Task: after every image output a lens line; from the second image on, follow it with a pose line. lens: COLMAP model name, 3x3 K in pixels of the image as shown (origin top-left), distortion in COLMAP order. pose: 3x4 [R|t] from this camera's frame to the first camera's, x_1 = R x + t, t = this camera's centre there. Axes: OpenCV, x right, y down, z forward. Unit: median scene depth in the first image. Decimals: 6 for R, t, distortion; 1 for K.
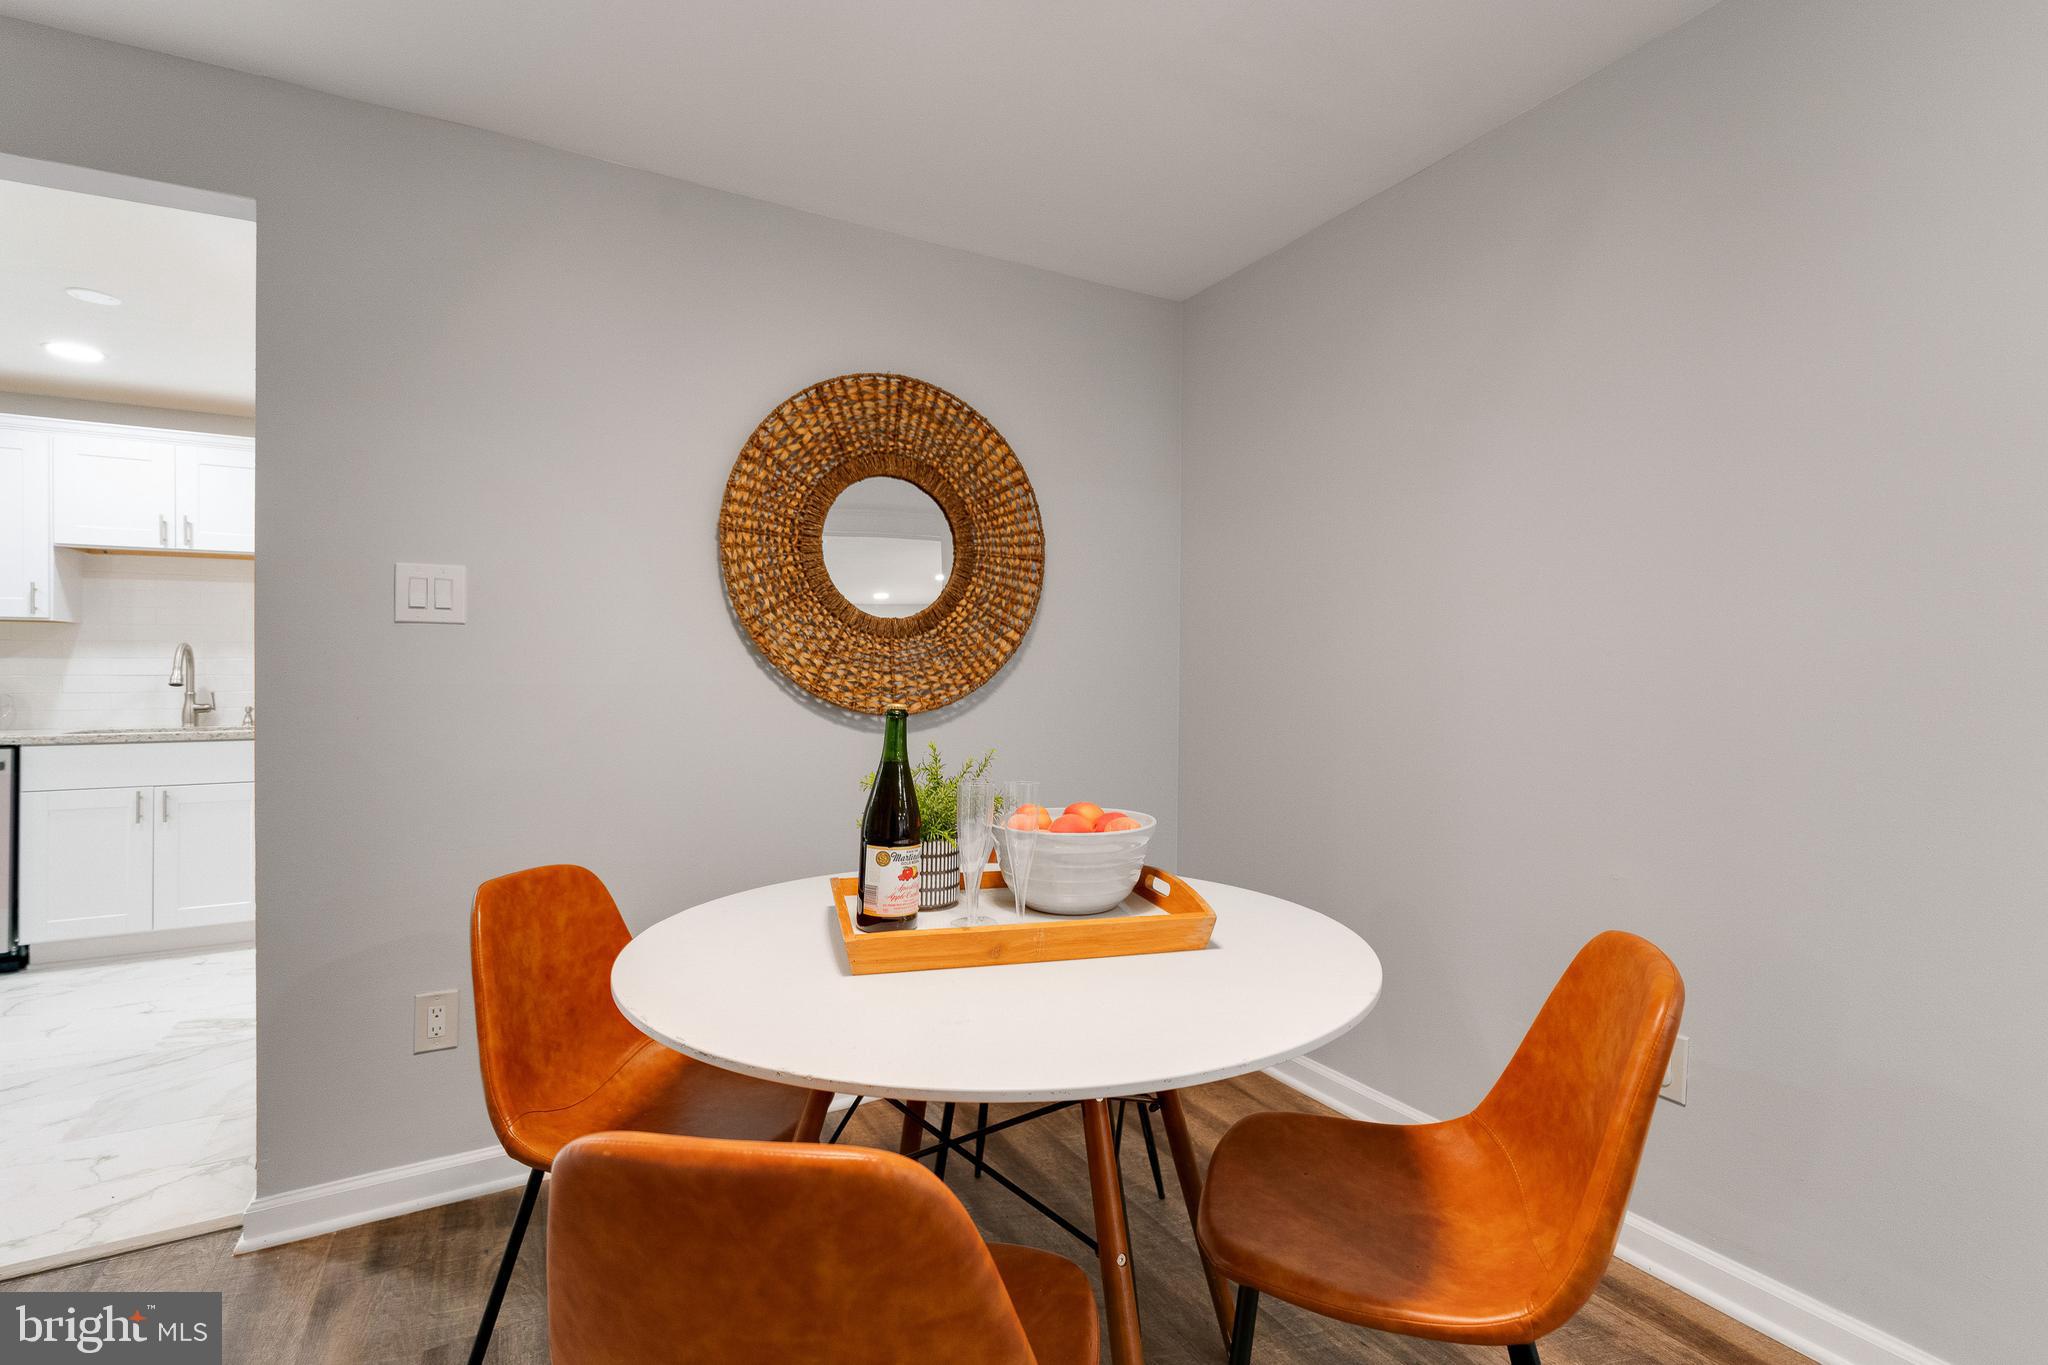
lens RADIAL K [[926.1, 0, 1041.7], [0, 926.1, 675.9], [0, 0, 1]] dist [-0.003647, 0.001632]
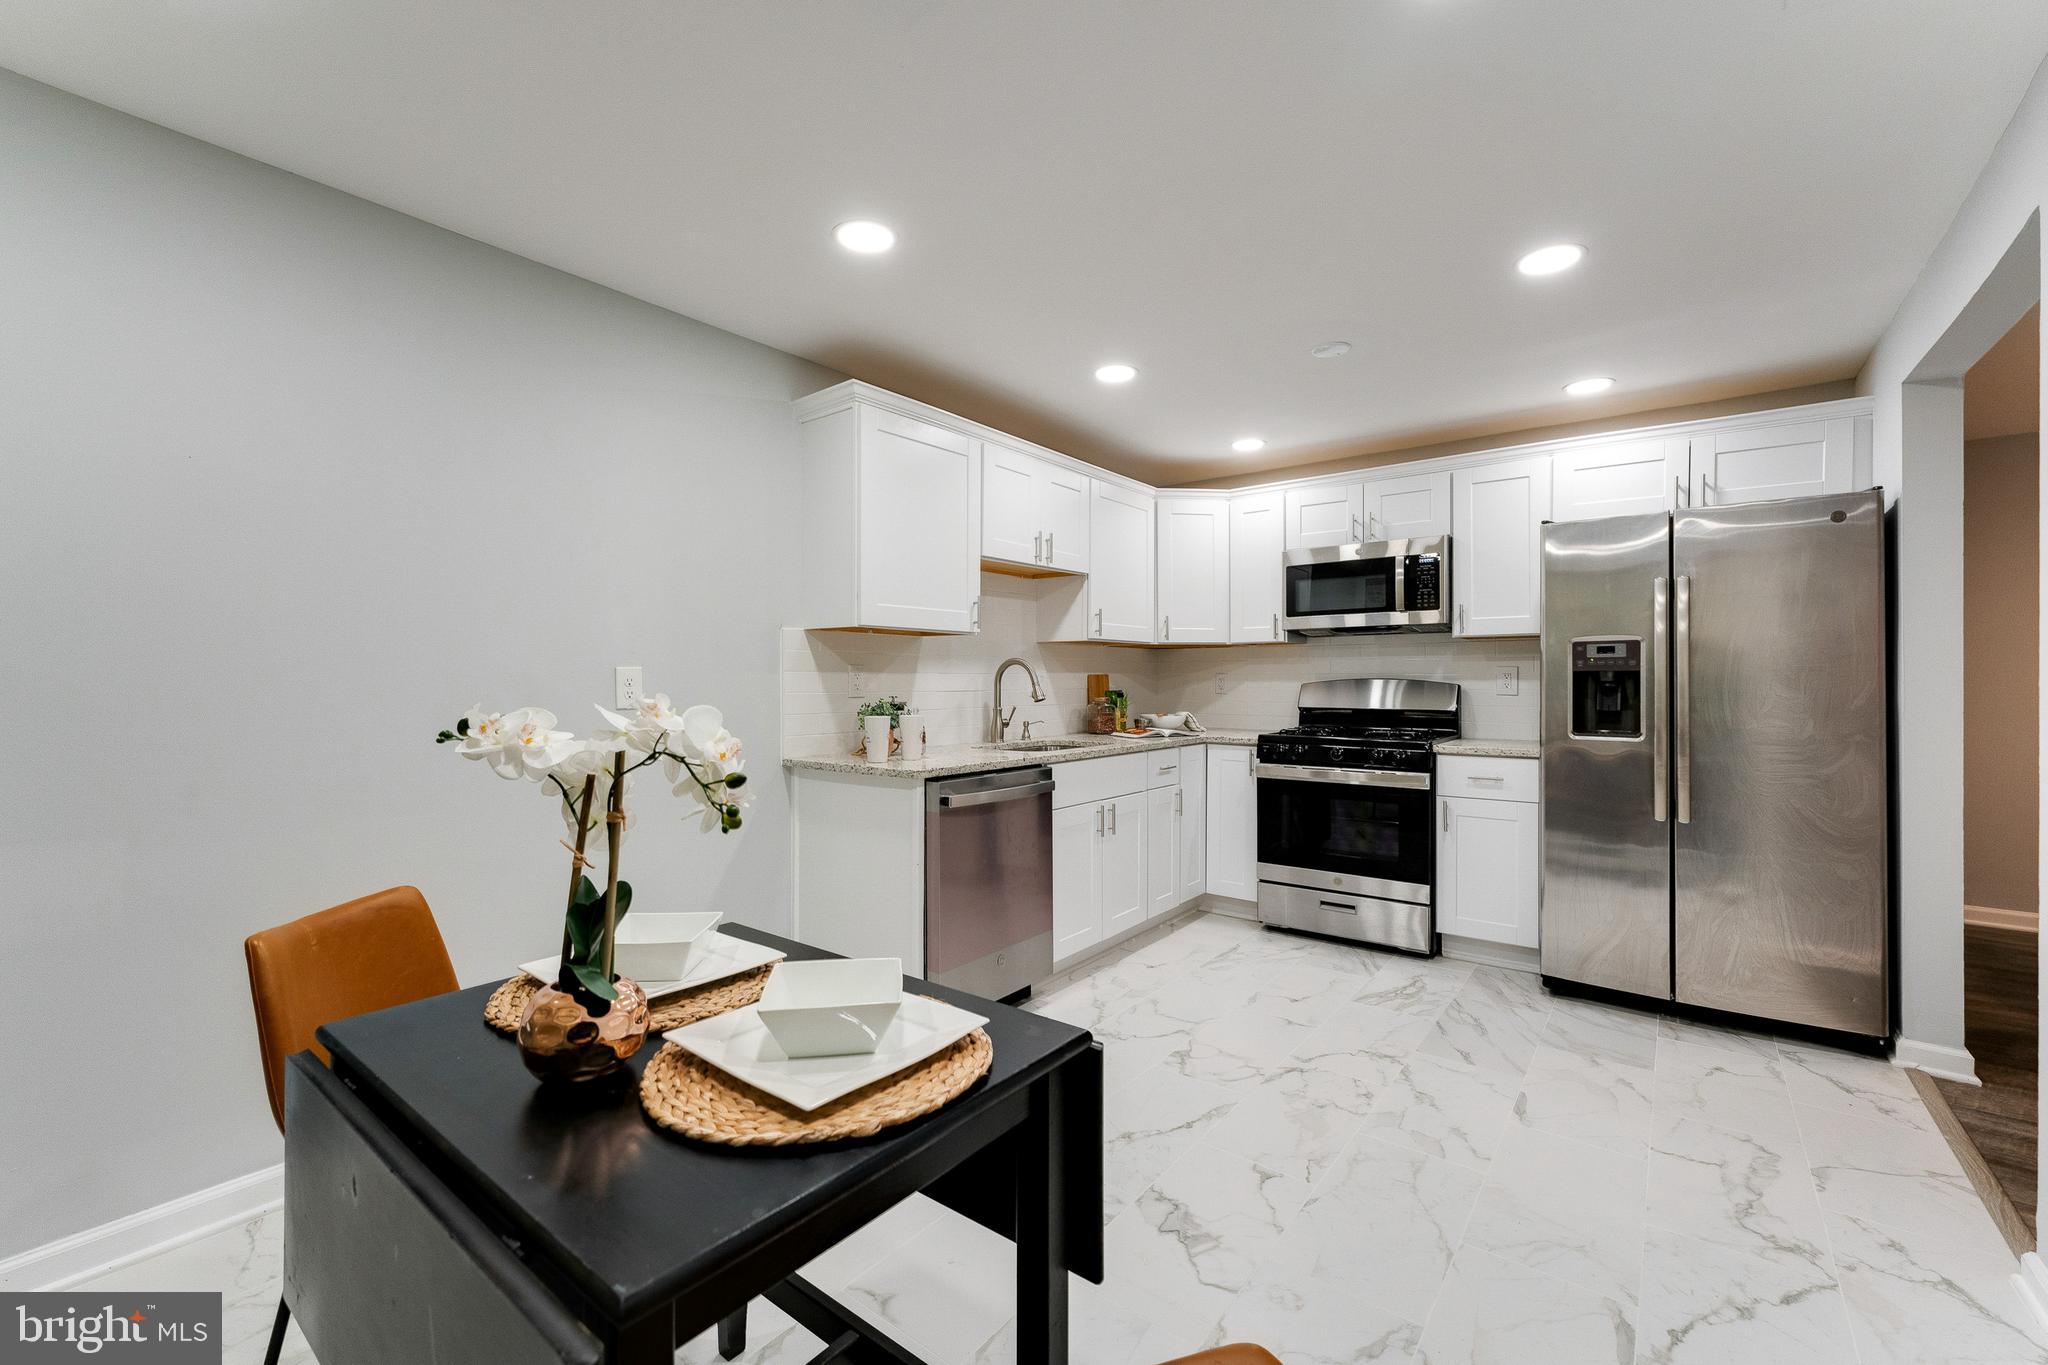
lens RADIAL K [[833.2, 0, 1050.6], [0, 833.2, 684.8], [0, 0, 1]] dist [-0.002446, 0.002128]
pose [[0.914450, 0.001762, 0.404695, -1.932361], [-0.004326, 0.999976, 0.005421, -0.018655], [-0.404676, -0.006708, 0.914436, 0.251075]]
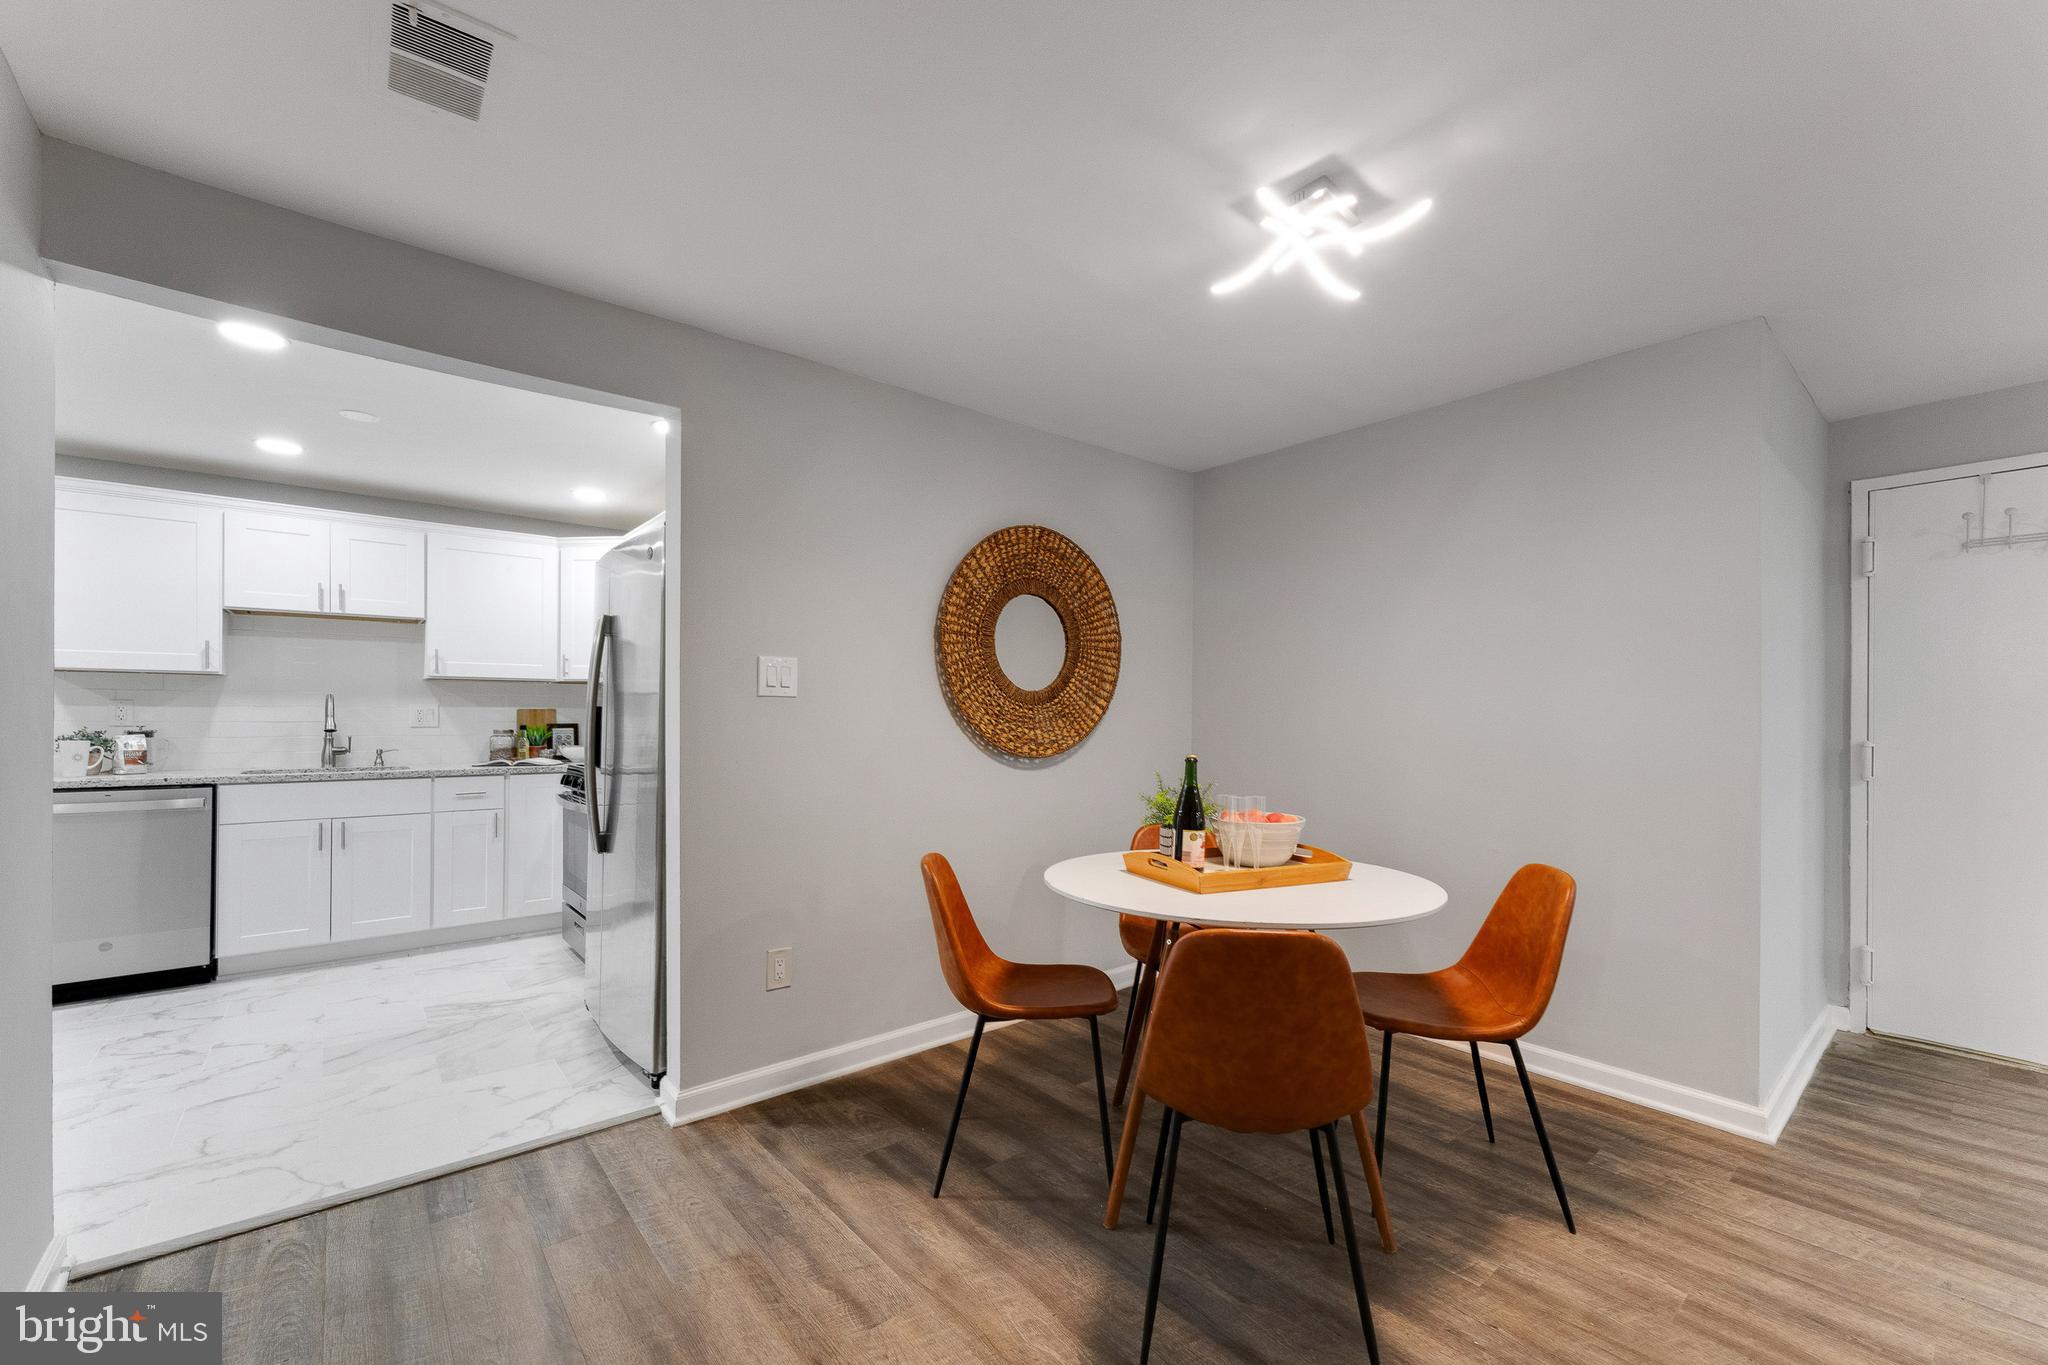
lens RADIAL K [[833.2, 0, 1058.3], [0, 833.2, 712.4], [0, 0, 1]] dist [-0.002446, 0.002128]
pose [[0.980445, 0.007735, 0.196642, -0.374834], [-0.007059, 0.999967, -0.004139, -0.023453], [-0.196668, 0.002670, 0.980467, -0.295958]]
